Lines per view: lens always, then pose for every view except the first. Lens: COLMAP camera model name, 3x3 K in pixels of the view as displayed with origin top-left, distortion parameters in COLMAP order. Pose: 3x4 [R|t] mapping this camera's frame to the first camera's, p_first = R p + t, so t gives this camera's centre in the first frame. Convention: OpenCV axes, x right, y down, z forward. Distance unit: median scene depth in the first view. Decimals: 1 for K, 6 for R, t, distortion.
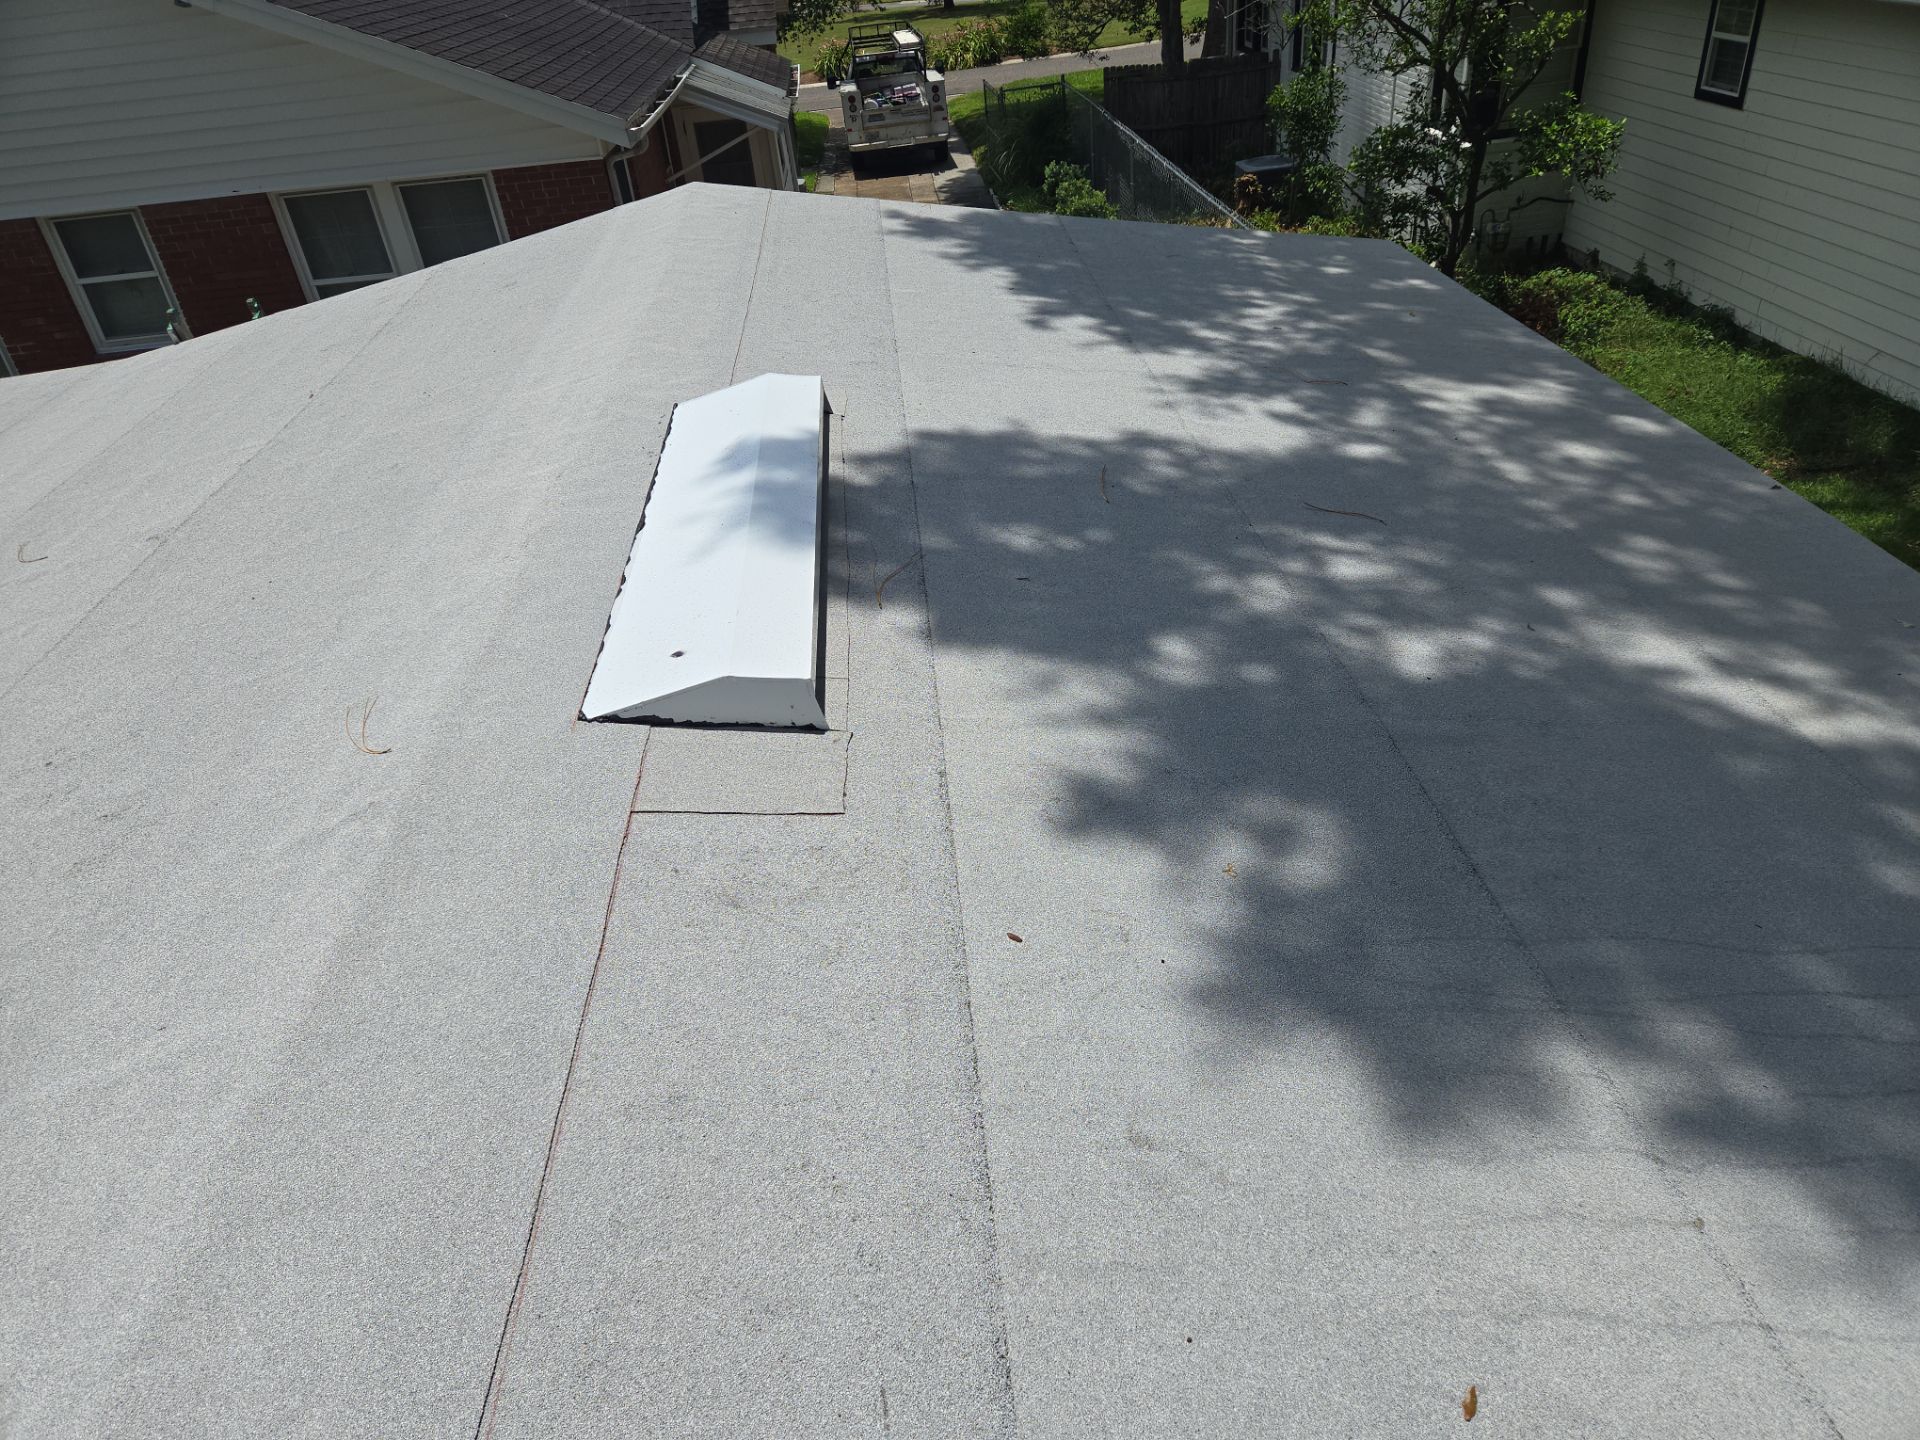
lens RADIAL K [[1312.6, 0, 963.3], [0, 1312.6, 705.9], [0, 0, 1]] dist [0.099635, -0.088416]
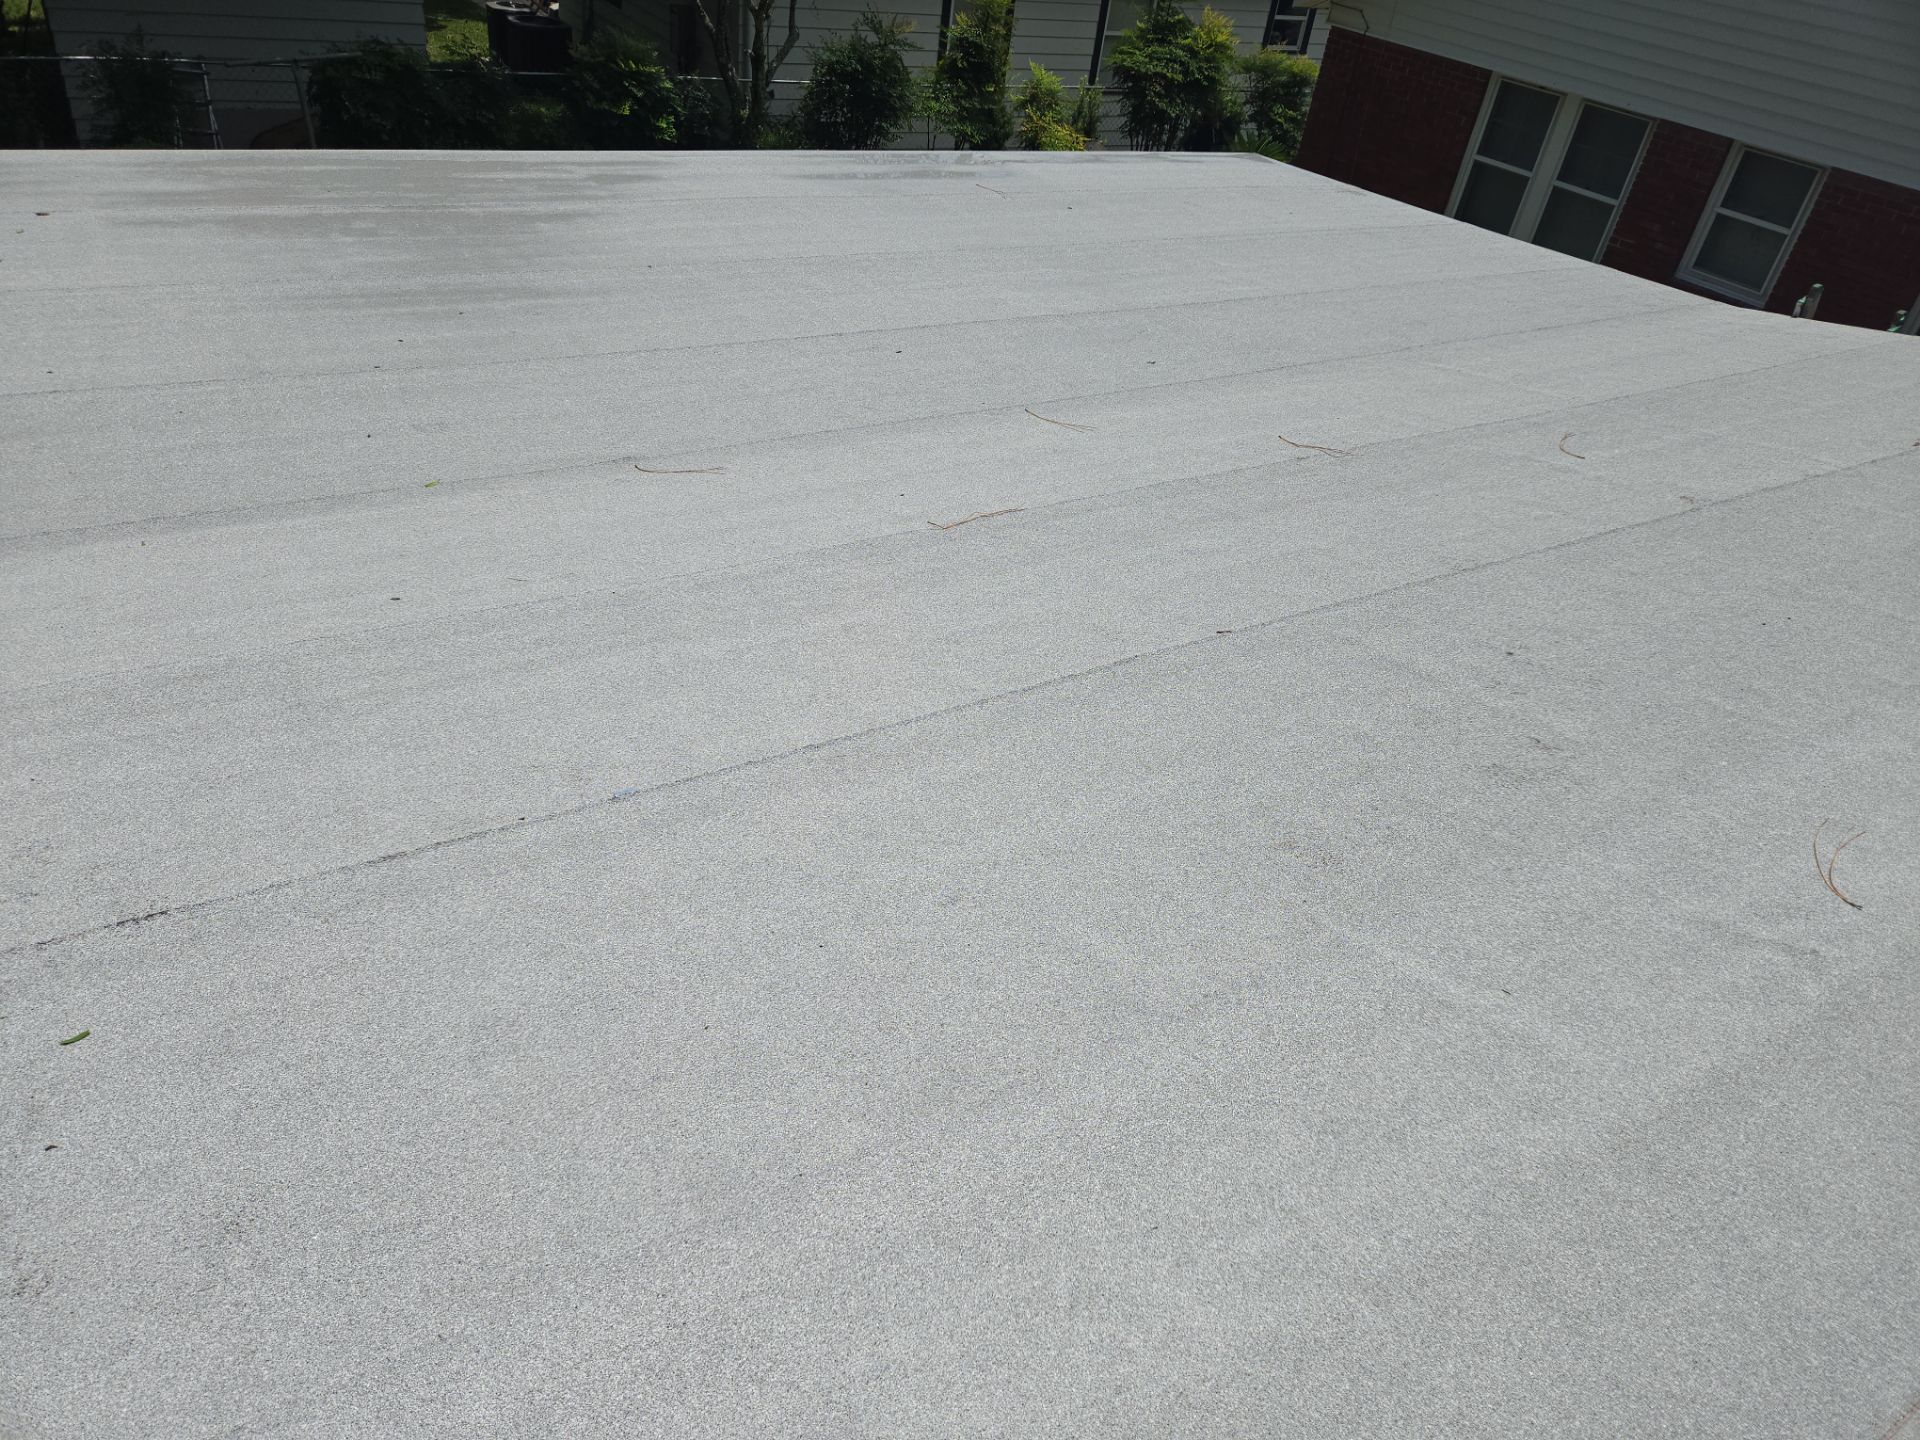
lens RADIAL K [[1312.6, 0, 963.3], [0, 1312.6, 705.9], [0, 0, 1]] dist [0.099635, -0.088416]
pose [[0.460412, 0.624377, -0.631010, -0.112969], [-0.603594, 0.741417, 0.293215, 0.014979], [0.650918, 0.245875, 0.718228, -0.002382]]
